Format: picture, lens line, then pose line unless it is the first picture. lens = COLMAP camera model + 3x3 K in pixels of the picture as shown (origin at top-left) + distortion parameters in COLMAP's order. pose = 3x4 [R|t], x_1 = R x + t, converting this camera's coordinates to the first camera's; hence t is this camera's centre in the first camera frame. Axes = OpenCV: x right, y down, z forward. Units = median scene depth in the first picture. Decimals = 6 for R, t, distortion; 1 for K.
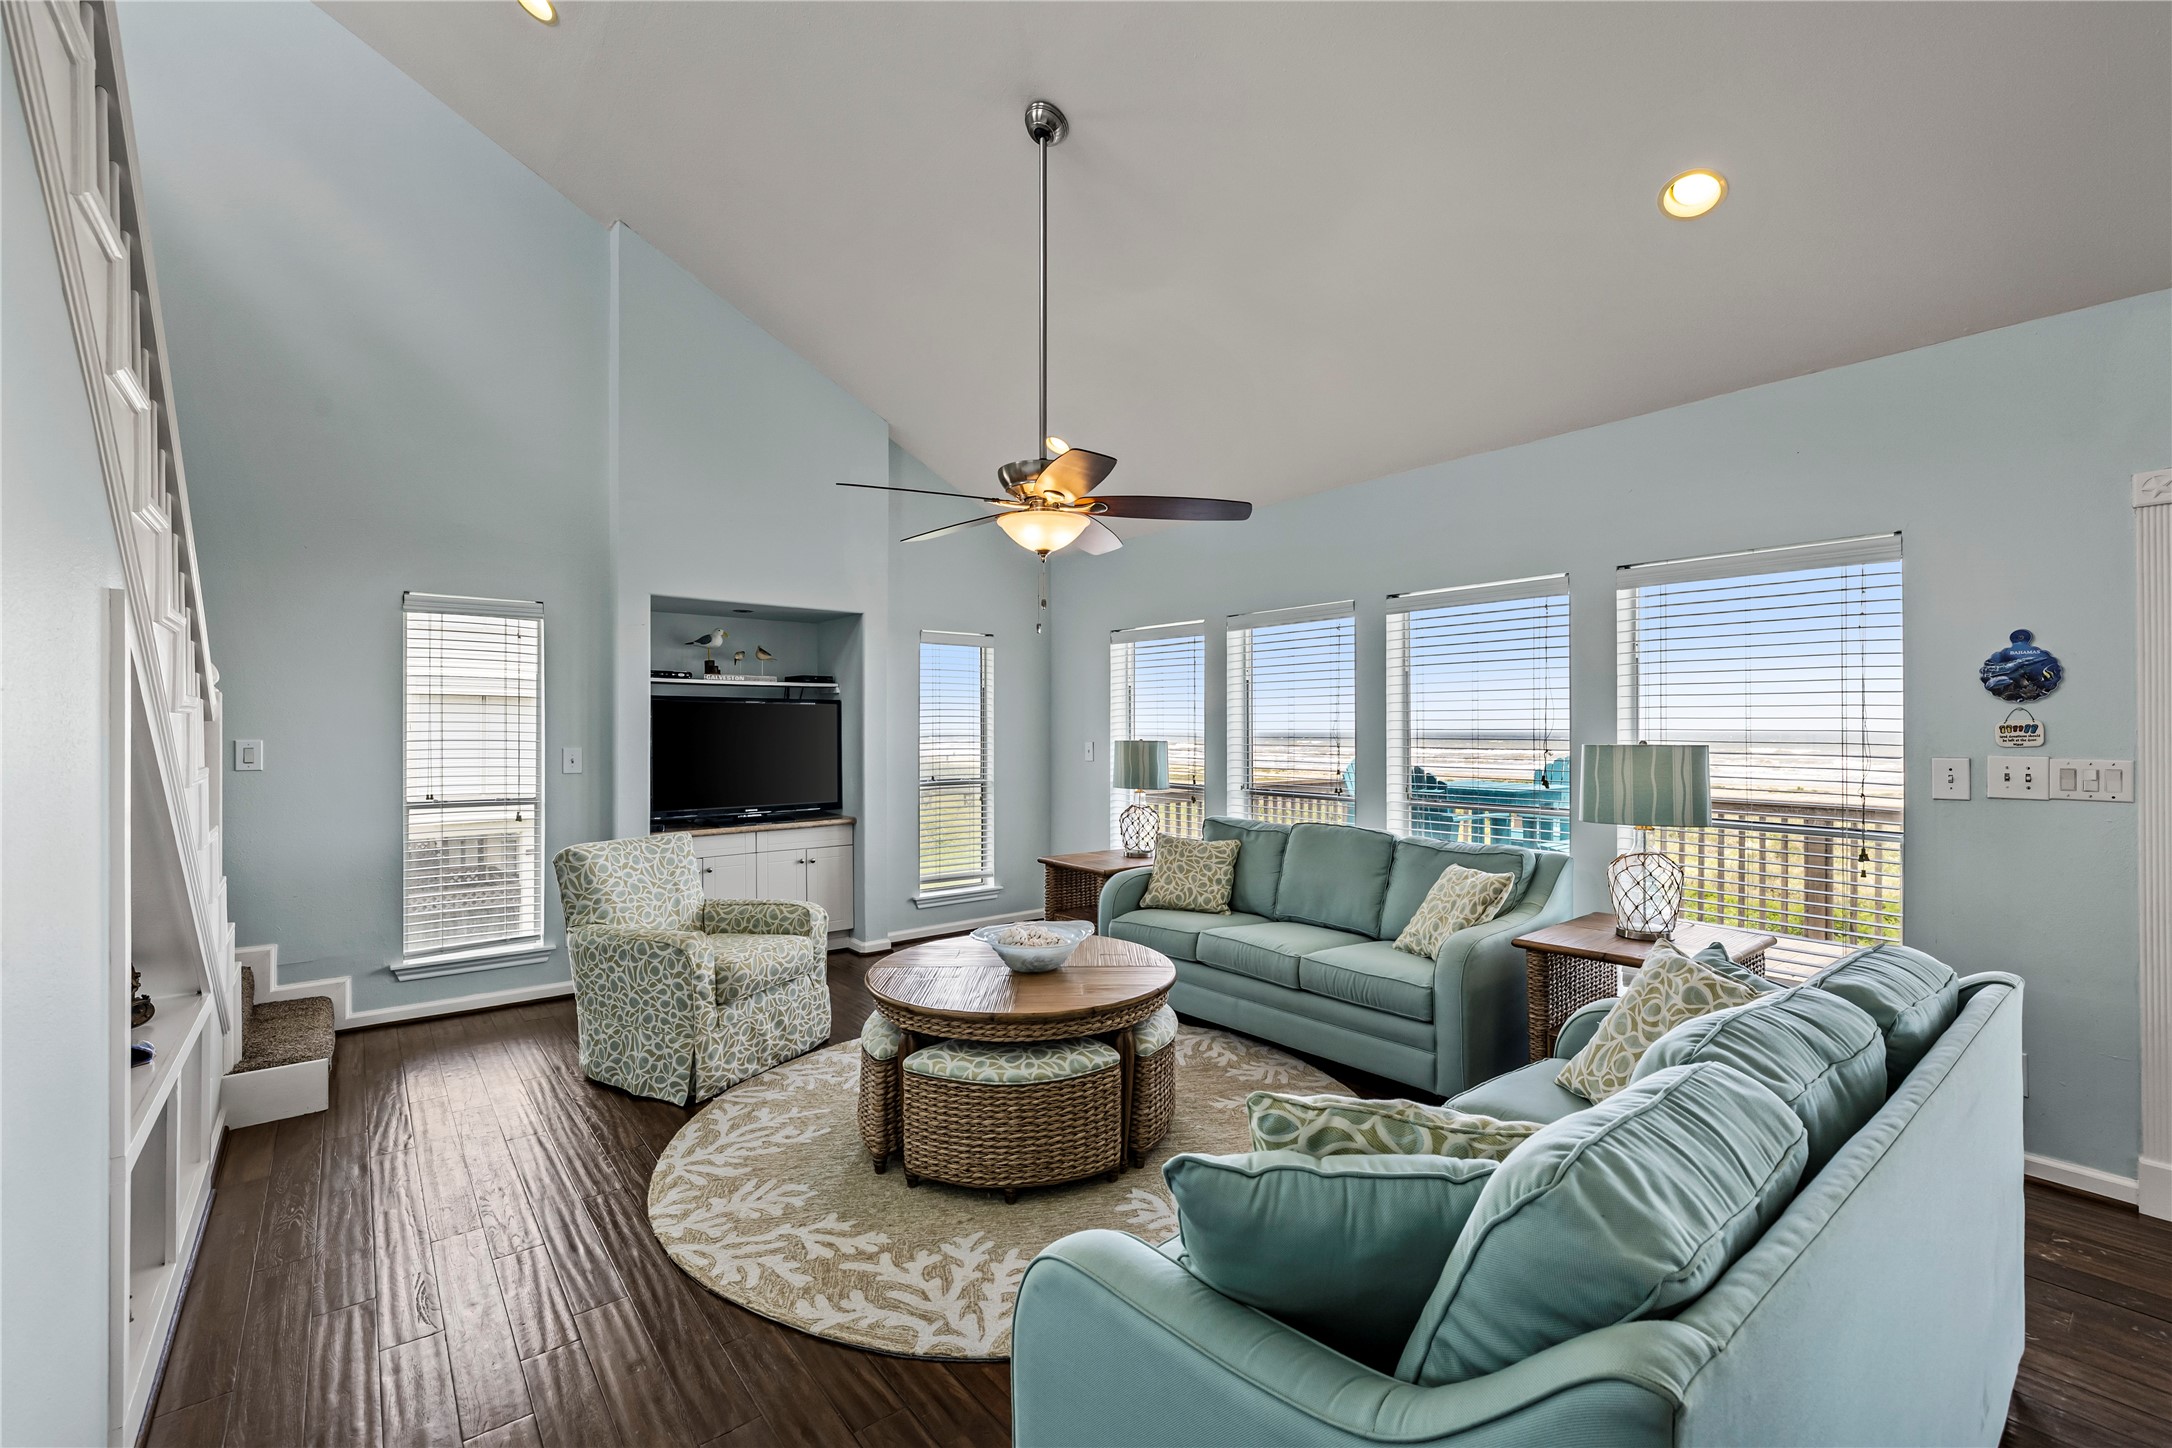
lens RADIAL K [[926.2, 0, 1083.0], [0, 926.2, 721.4], [0, 0, 1]] dist [0.003147, -0.000311]
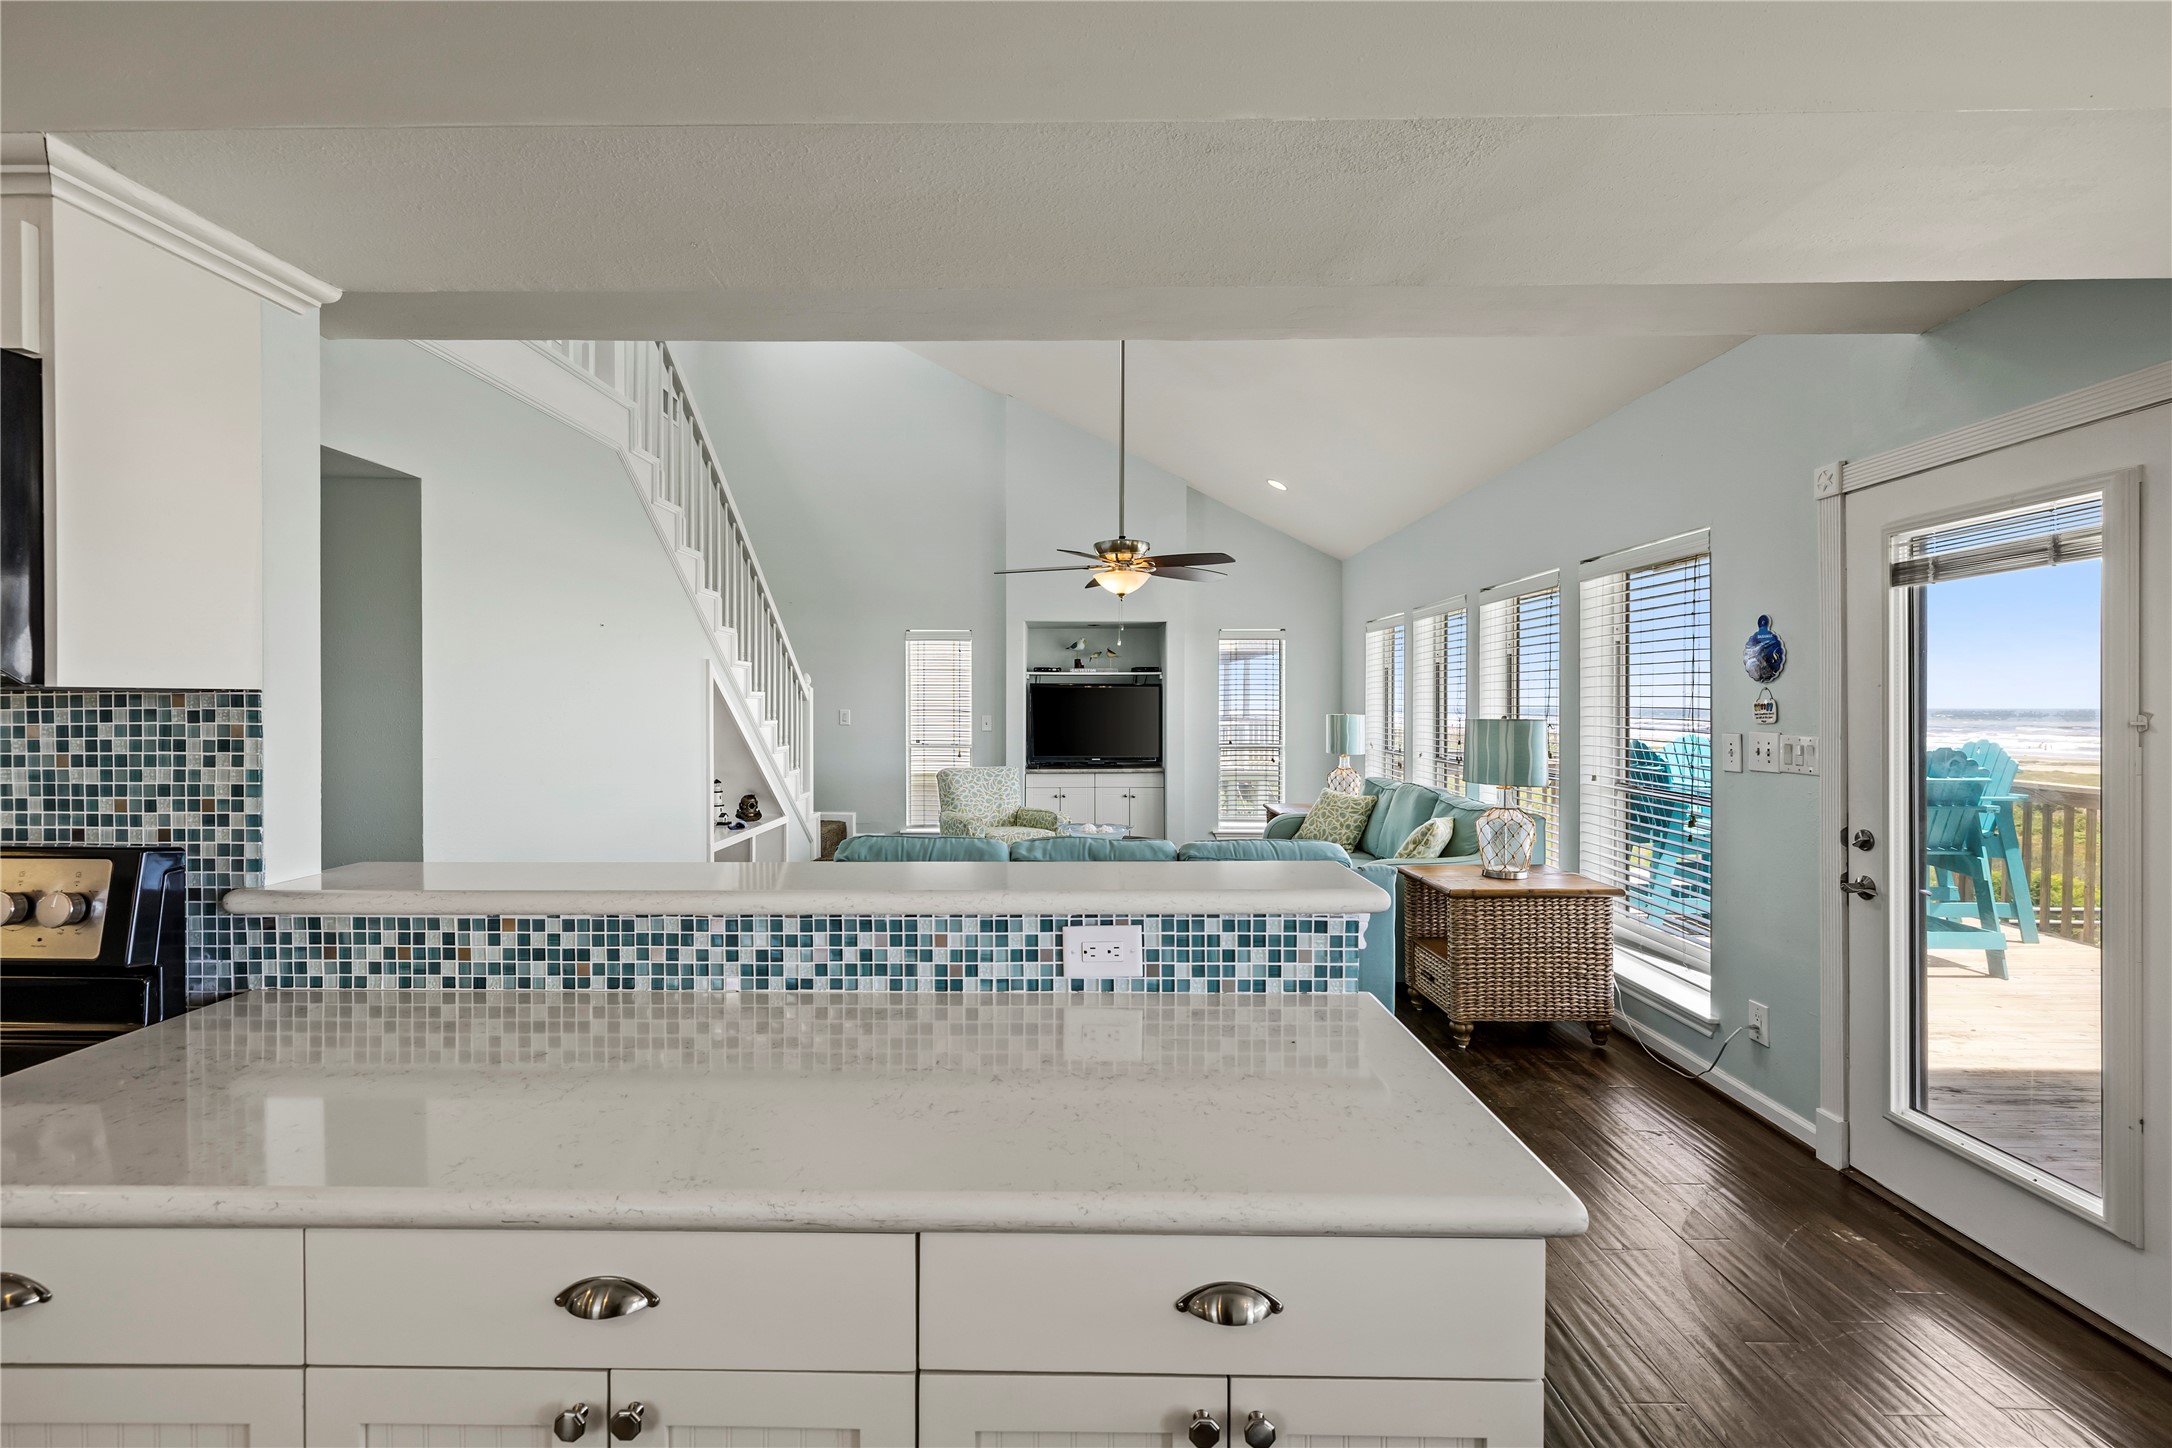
lens RADIAL K [[926.2, 0, 1051.8], [0, 926.2, 715.9], [0, 0, 1]] dist [0.003147, -0.000311]
pose [[0.766199, 0.008965, -0.642541, 0.890653], [0.005316, 0.999780, 0.020288, -0.006797], [0.642581, -0.018960, 0.765983, -0.299859]]
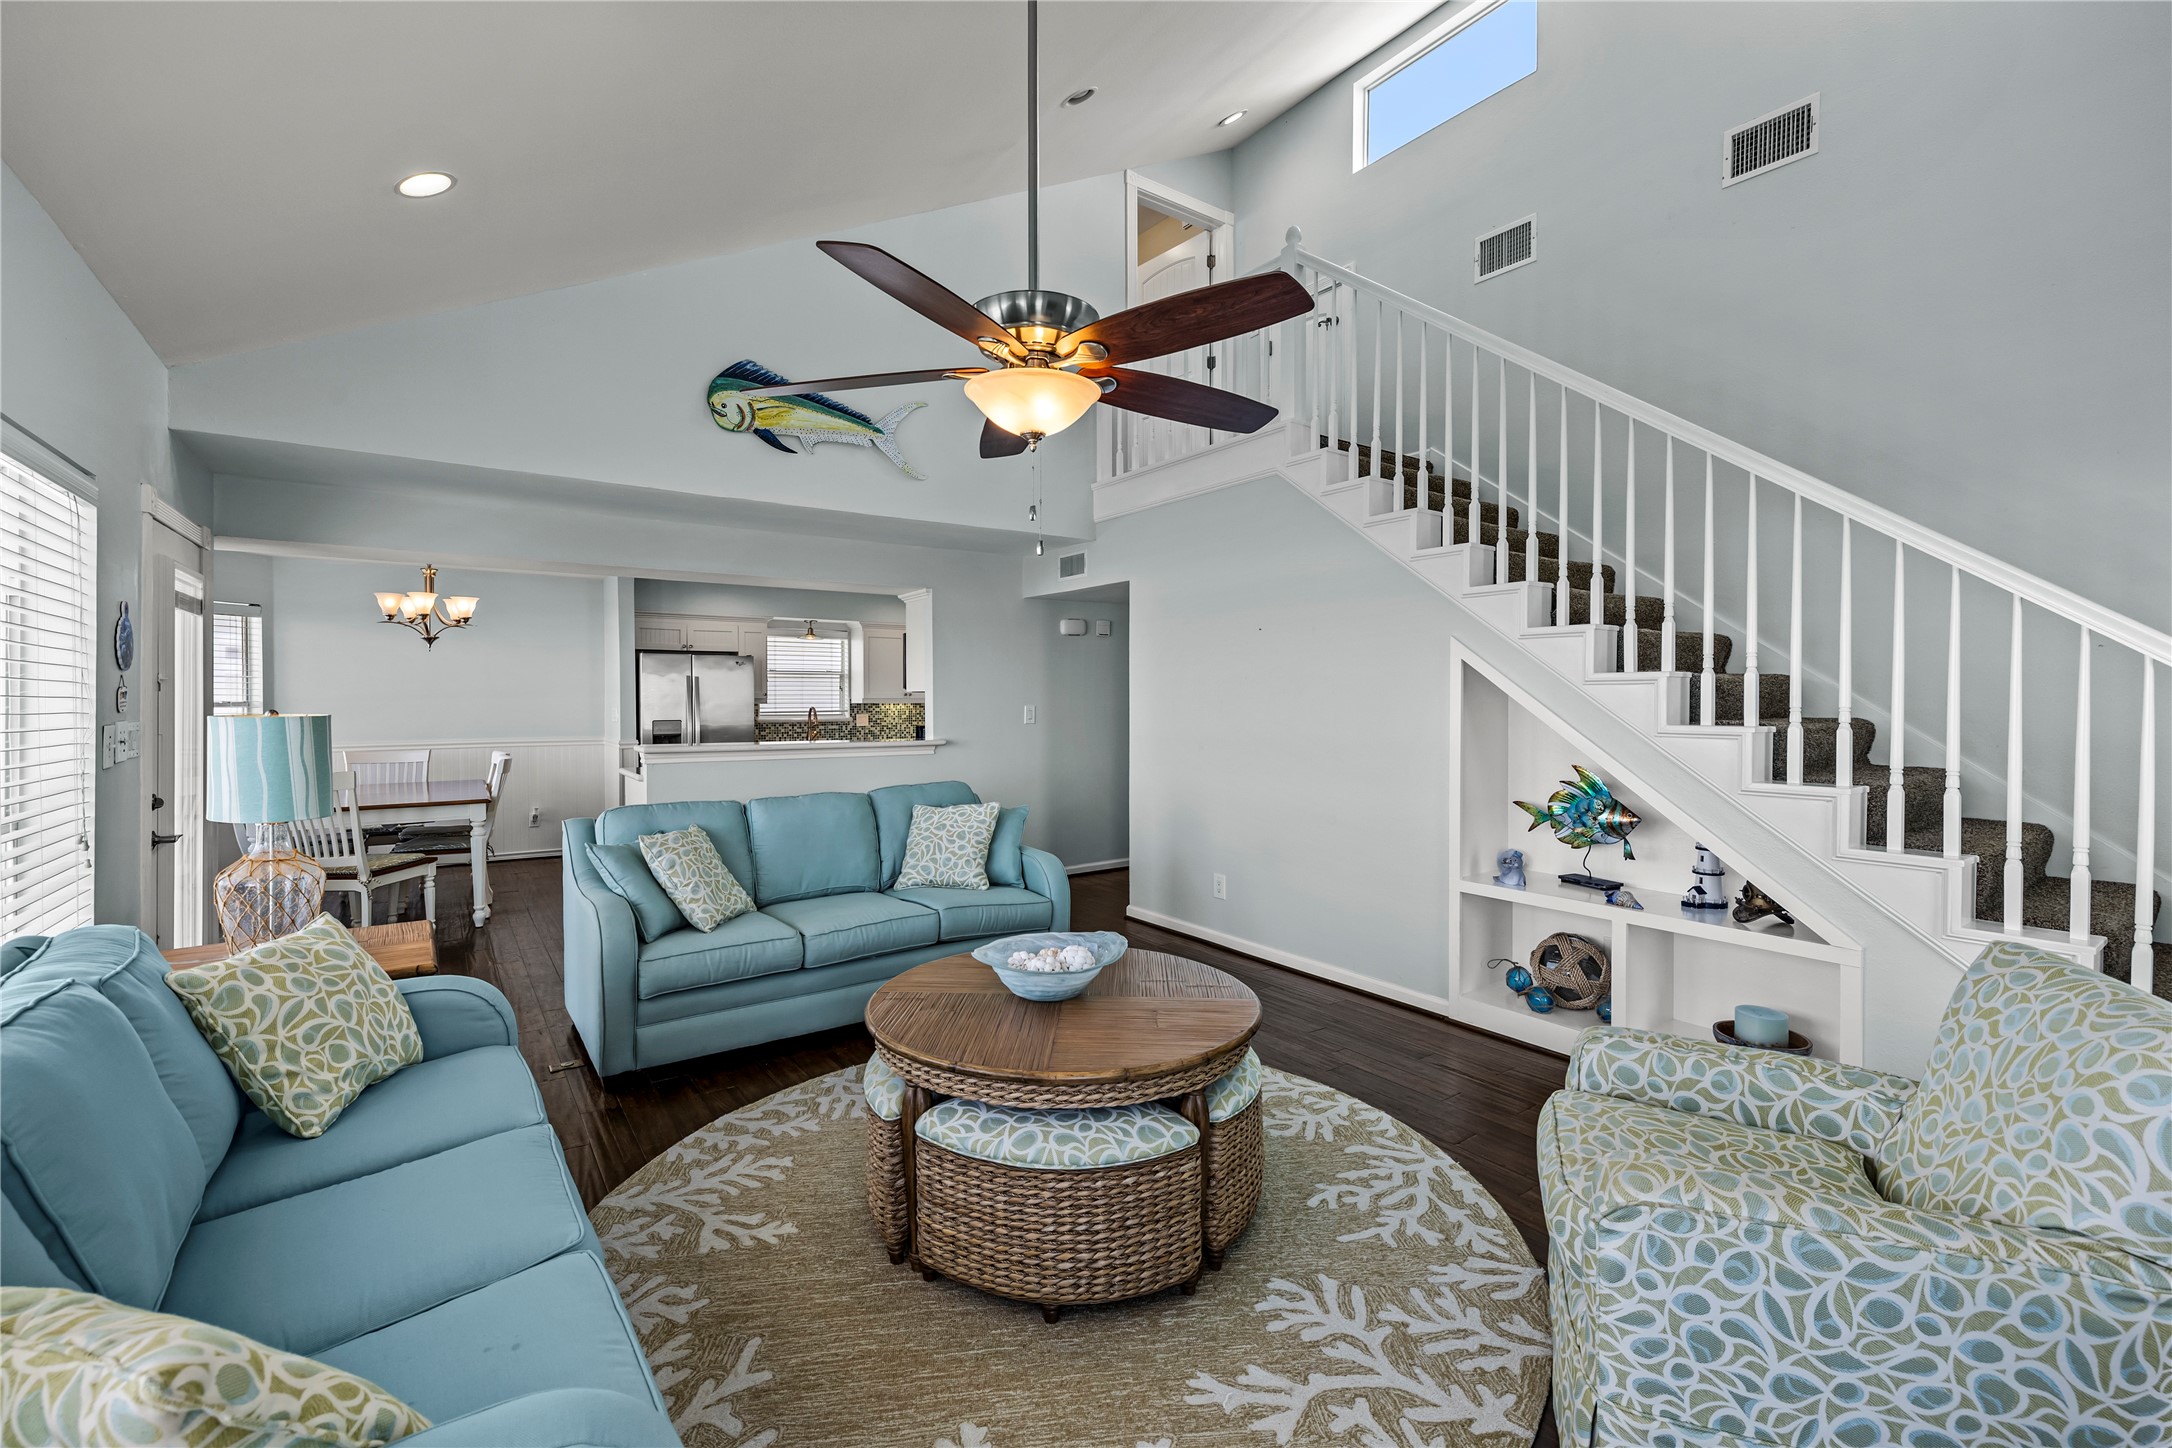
lens RADIAL K [[926.2, 0, 1092.2], [0, 926.2, 706.4], [0, 0, 1]] dist [0.003147, -0.000311]
pose [[-0.999072, -0.000509, 0.043066, -0.114505], [-0.000463, 0.999999, 0.001074, 0.014925], [-0.043066, 0.001053, -0.999072, 1.675147]]
